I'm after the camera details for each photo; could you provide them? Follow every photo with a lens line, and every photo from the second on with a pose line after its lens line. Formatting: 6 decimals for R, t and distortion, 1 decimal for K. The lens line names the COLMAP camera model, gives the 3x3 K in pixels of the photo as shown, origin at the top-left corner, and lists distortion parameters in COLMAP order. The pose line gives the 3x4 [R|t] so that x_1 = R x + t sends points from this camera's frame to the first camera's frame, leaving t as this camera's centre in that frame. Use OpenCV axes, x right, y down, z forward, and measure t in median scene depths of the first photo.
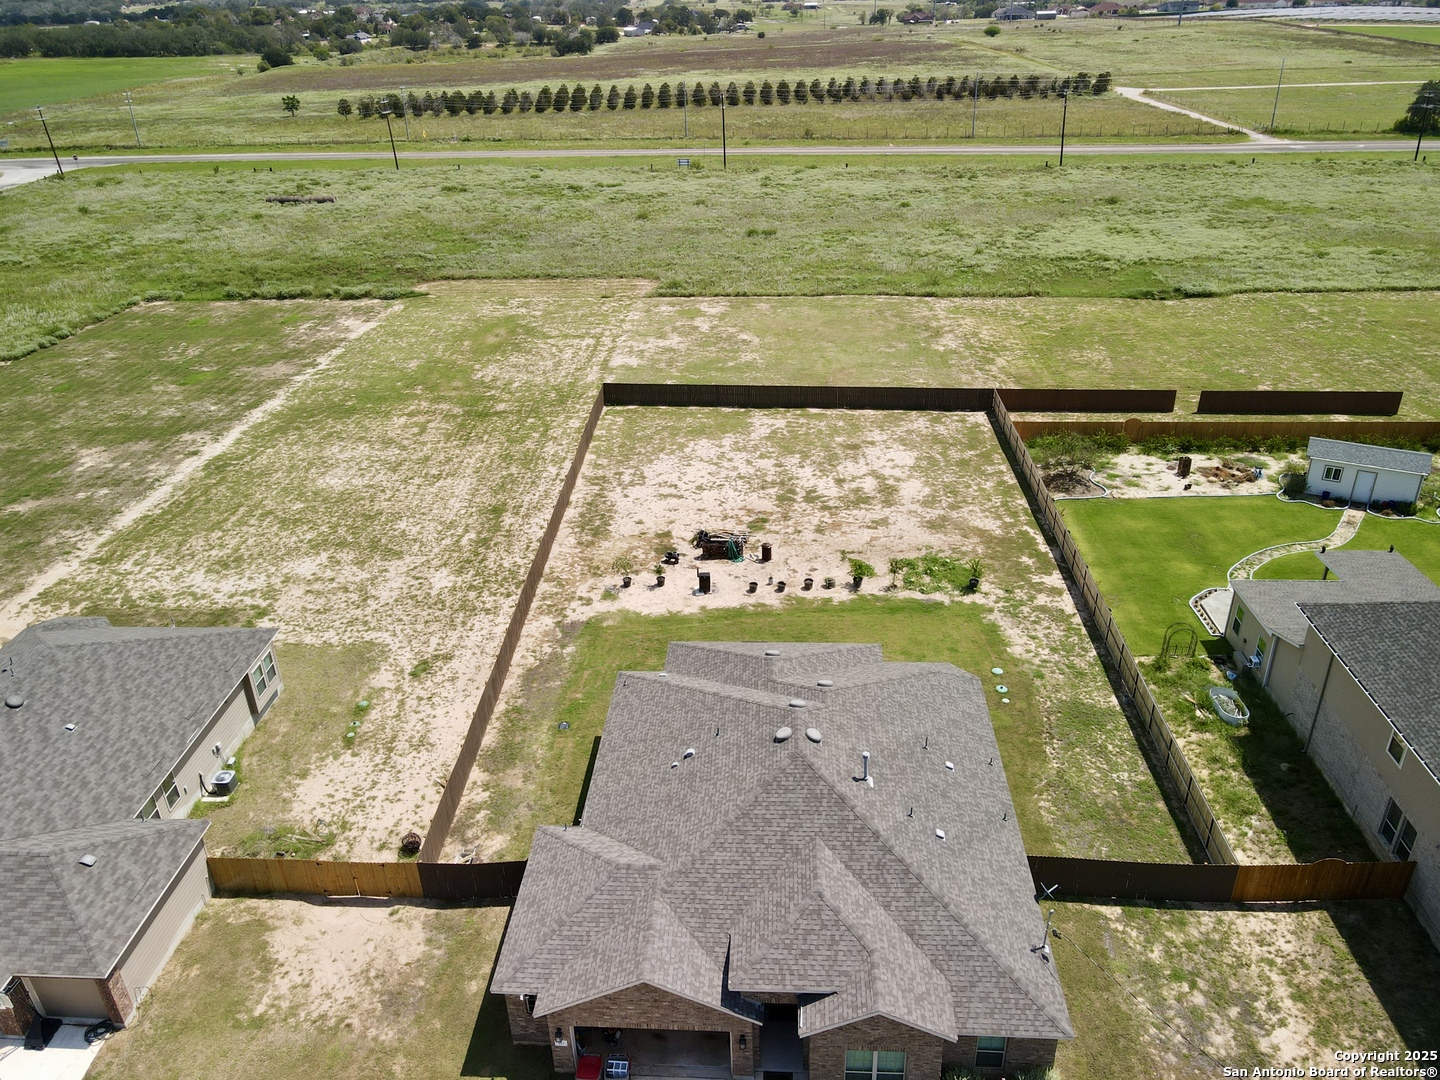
lens RADIAL K [[1014.9, 0, 725.2], [0, 1014.9, 550.2], [0, 0, 1]] dist [-0.000703, 0.027358]
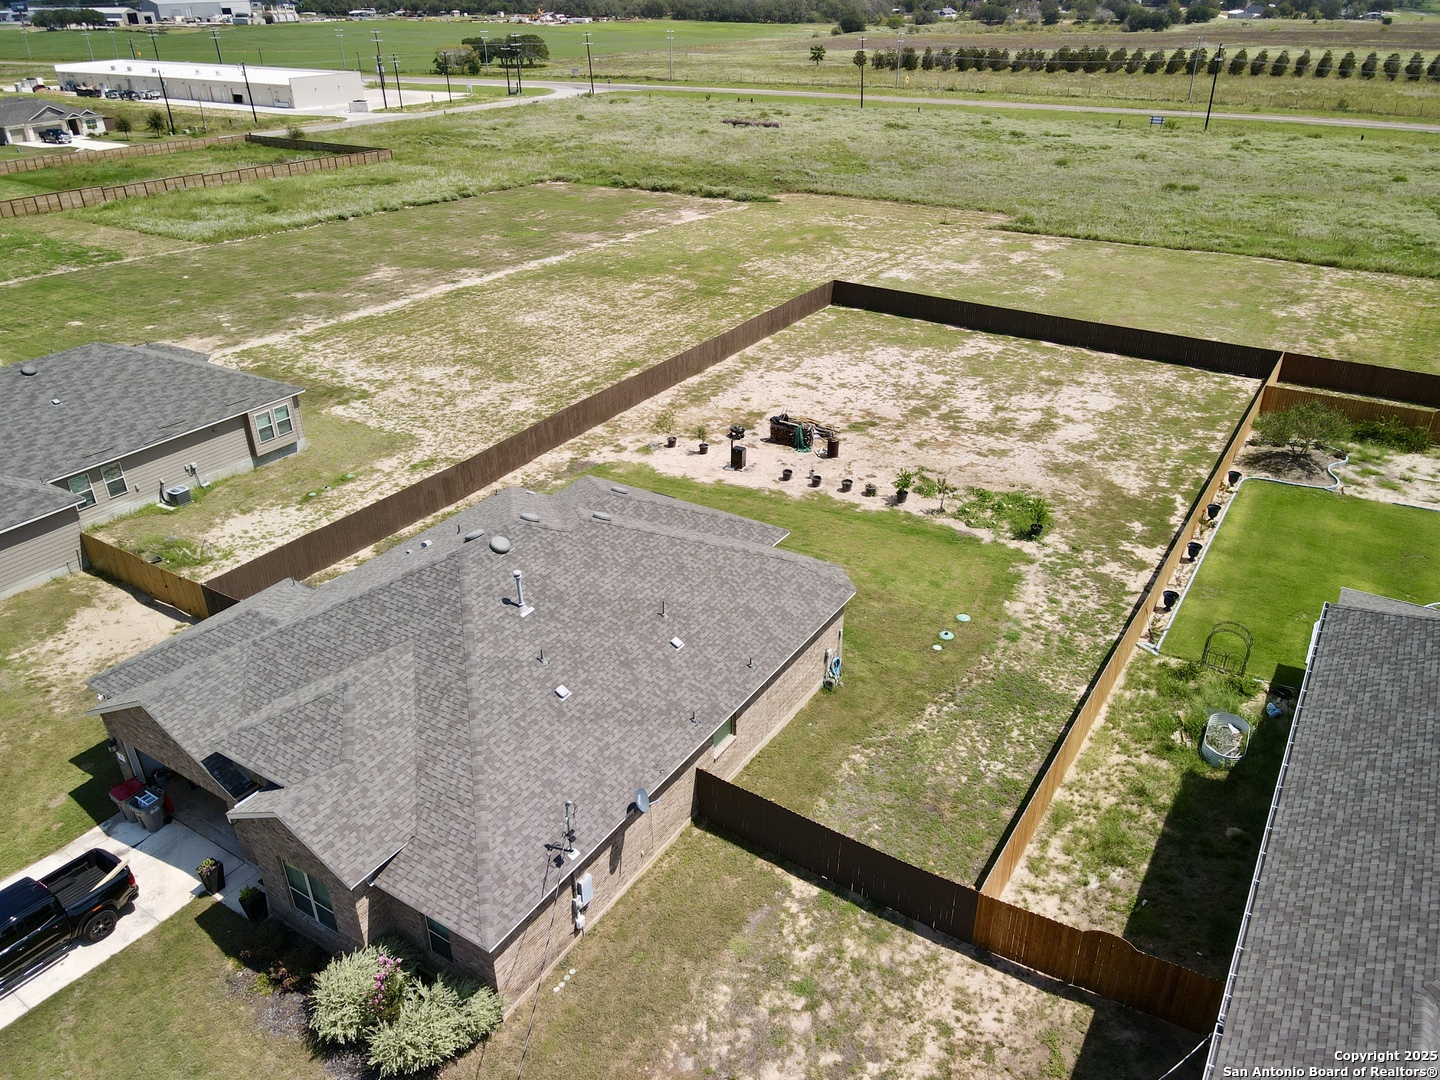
lens RADIAL K [[1014.9, 0, 716.5], [0, 1014.9, 529.2], [0, 0, 1]] dist [-0.000703, 0.027358]
pose [[0.882271, 0.242966, -0.403194, 0.296913], [-0.239725, 0.969024, 0.059369, 0.038771], [0.405129, 0.044276, 0.913187, 0.153350]]
